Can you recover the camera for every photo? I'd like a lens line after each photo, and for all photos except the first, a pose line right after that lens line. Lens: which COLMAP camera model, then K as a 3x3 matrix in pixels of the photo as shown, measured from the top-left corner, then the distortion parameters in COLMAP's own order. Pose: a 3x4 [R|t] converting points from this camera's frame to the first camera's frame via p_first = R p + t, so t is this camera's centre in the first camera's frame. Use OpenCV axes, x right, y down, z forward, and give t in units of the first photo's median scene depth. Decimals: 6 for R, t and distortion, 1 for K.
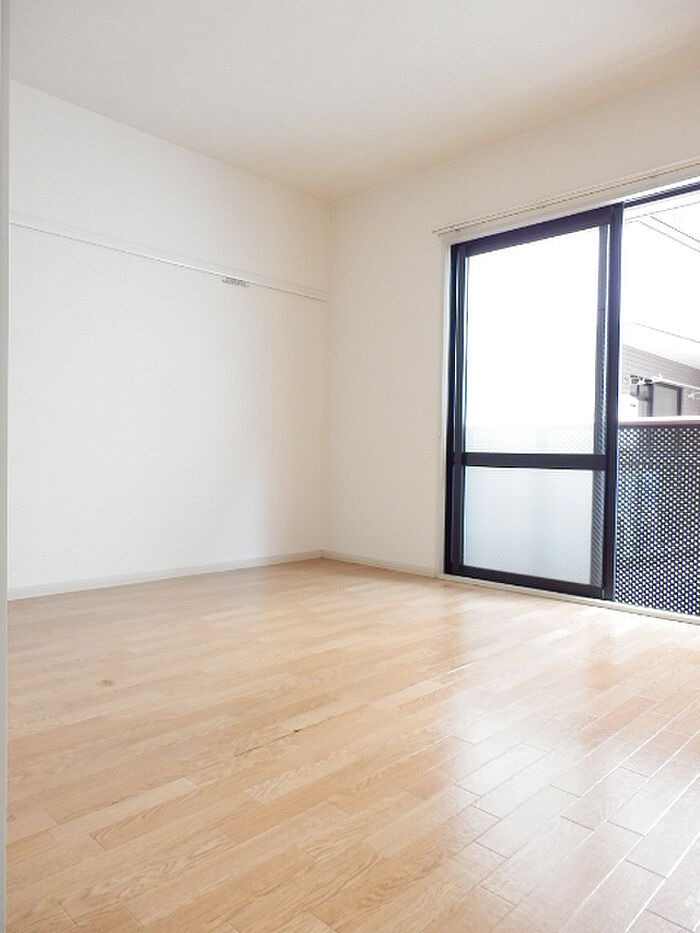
lens RADIAL K [[650.5, 0, 347.5], [0, 650.5, 464.1], [0, 0, 1]] dist [-0.002072, 0.002664]
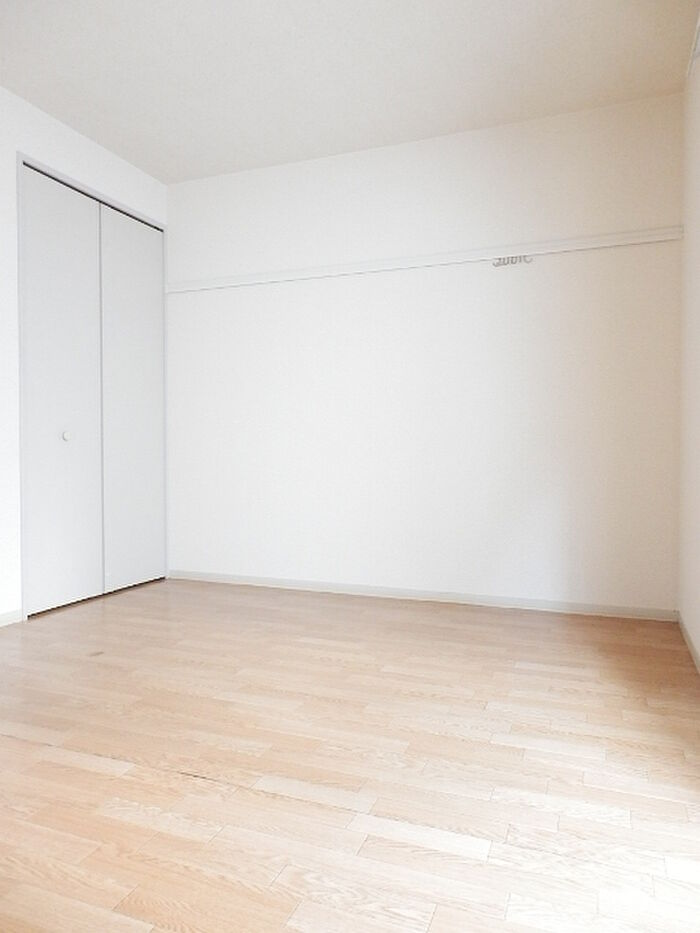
lens RADIAL K [[657.1, 0, 349.1], [0, 657.1, 417.6], [0, 0, 1]] dist [-0.000582, 0.002389]
pose [[0.379863, -0.066926, -0.922619, 0.714189], [-0.007394, 0.997128, -0.075375, -0.024435], [0.925013, 0.035453, 0.378277, 0.653477]]
